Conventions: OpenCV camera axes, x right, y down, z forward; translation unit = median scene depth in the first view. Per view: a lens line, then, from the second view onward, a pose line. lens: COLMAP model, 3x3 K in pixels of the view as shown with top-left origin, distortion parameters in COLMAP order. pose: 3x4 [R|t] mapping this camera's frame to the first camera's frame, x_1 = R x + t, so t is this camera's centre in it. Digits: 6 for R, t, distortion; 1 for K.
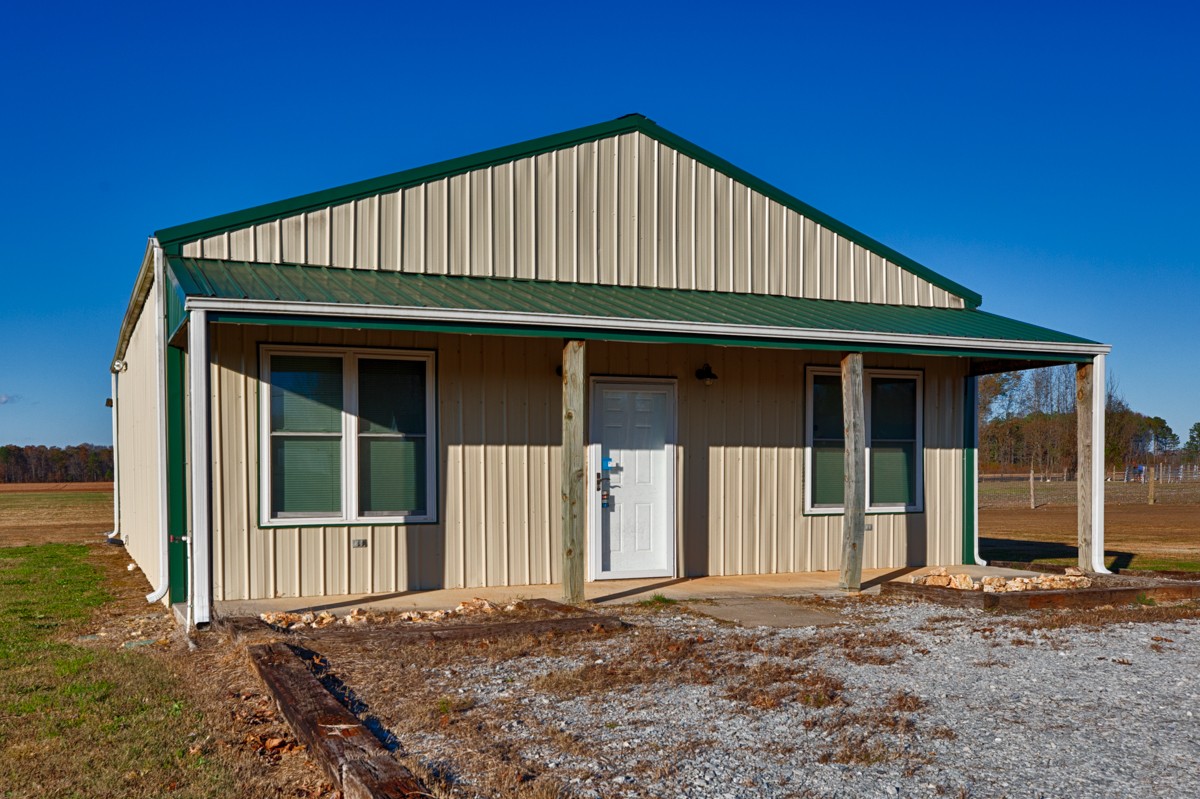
lens RADIAL K [[1205.8, 0, 600.5], [0, 1205.8, 440.2], [0, 0, 1]] dist [0.008079, 0.007788]
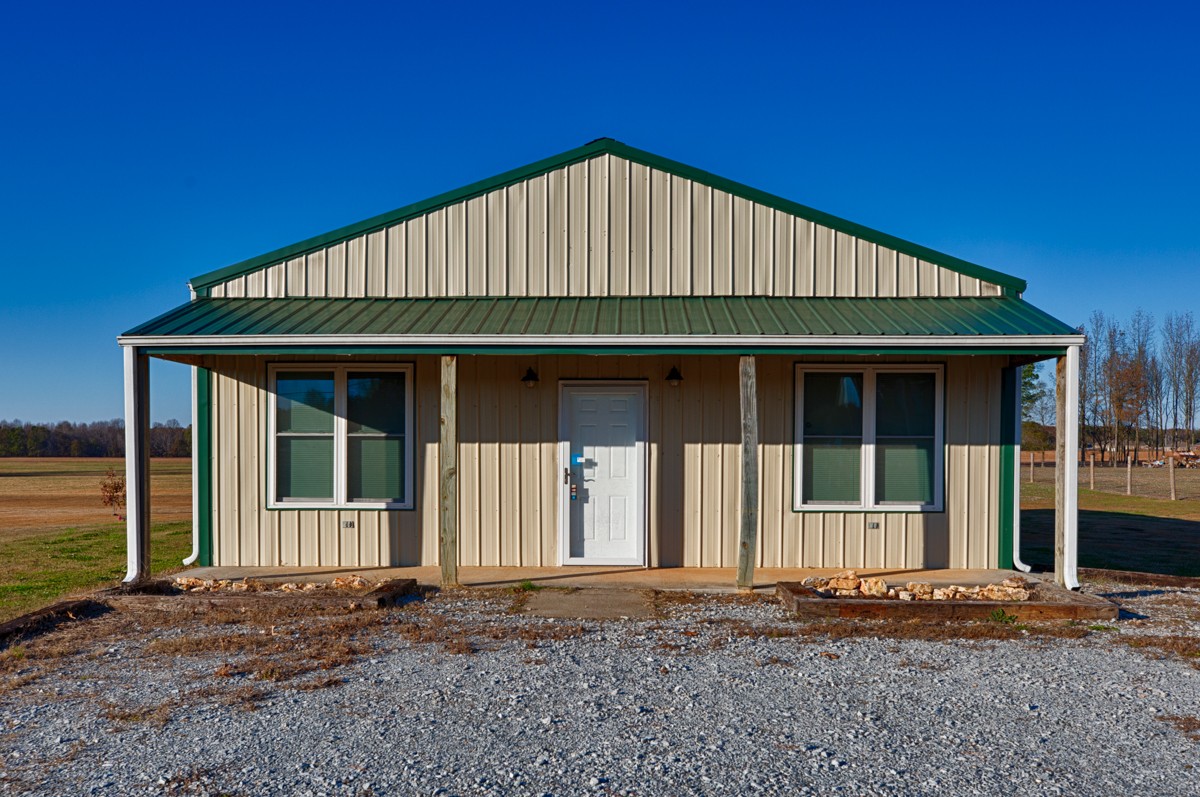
lens RADIAL K [[1191.2, 0, 600.0], [0, 1191.2, 398.5], [0, 0, 1]] dist [0.010538, 0.016641]
pose [[0.897865, -0.010219, -0.440153, 0.515314], [0.004367, 0.999888, -0.014307, -0.020949], [0.440250, 0.010924, 0.897809, 0.036410]]
